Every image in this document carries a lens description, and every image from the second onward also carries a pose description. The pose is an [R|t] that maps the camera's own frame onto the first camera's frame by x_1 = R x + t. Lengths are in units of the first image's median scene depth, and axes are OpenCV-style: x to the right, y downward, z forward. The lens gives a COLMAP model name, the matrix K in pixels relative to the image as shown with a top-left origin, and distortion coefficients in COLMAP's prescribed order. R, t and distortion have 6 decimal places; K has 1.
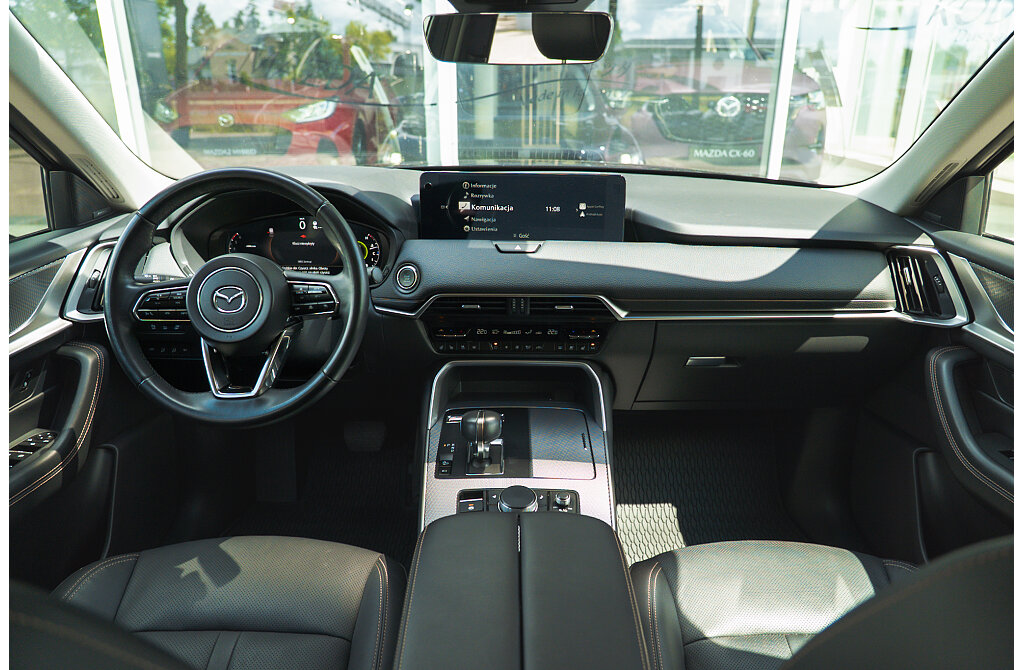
lens RADIAL K [[682.6, 0, 512.0], [0, 682.6, 335.0], [0, 0, 1]] dist [-0.027133, 0.006765]
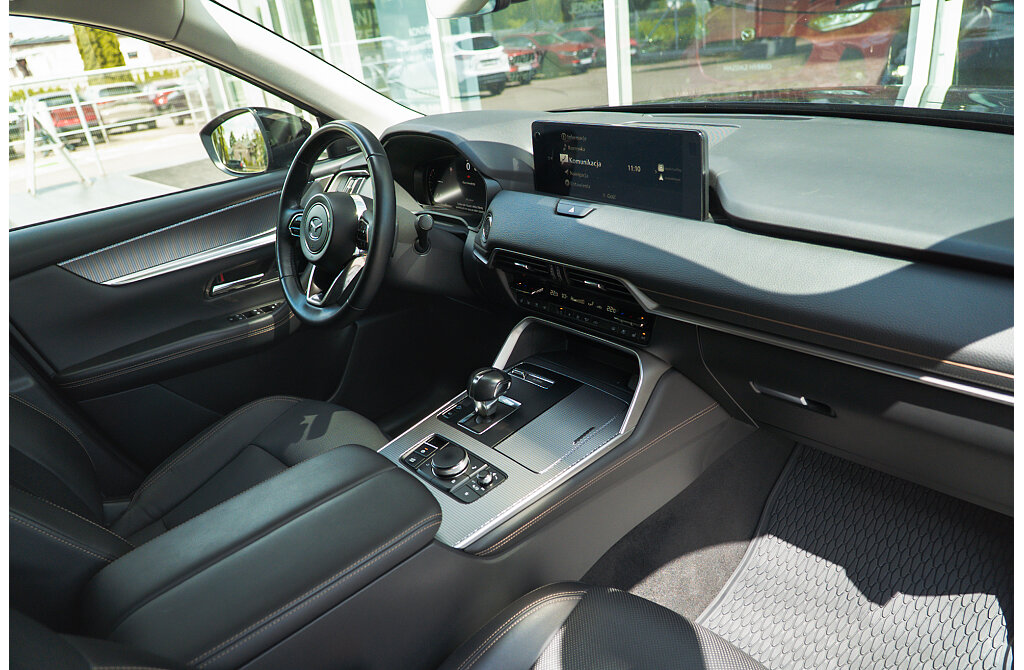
lens RADIAL K [[682.6, 0, 512.0], [0, 682.6, 335.0], [0, 0, 1]] dist [-0.027133, 0.006765]
pose [[0.669588, 0.240072, -0.702864, 0.607860], [-0.149428, 0.970514, 0.189138, -0.121024], [0.727546, -0.021617, 0.685718, 0.300632]]
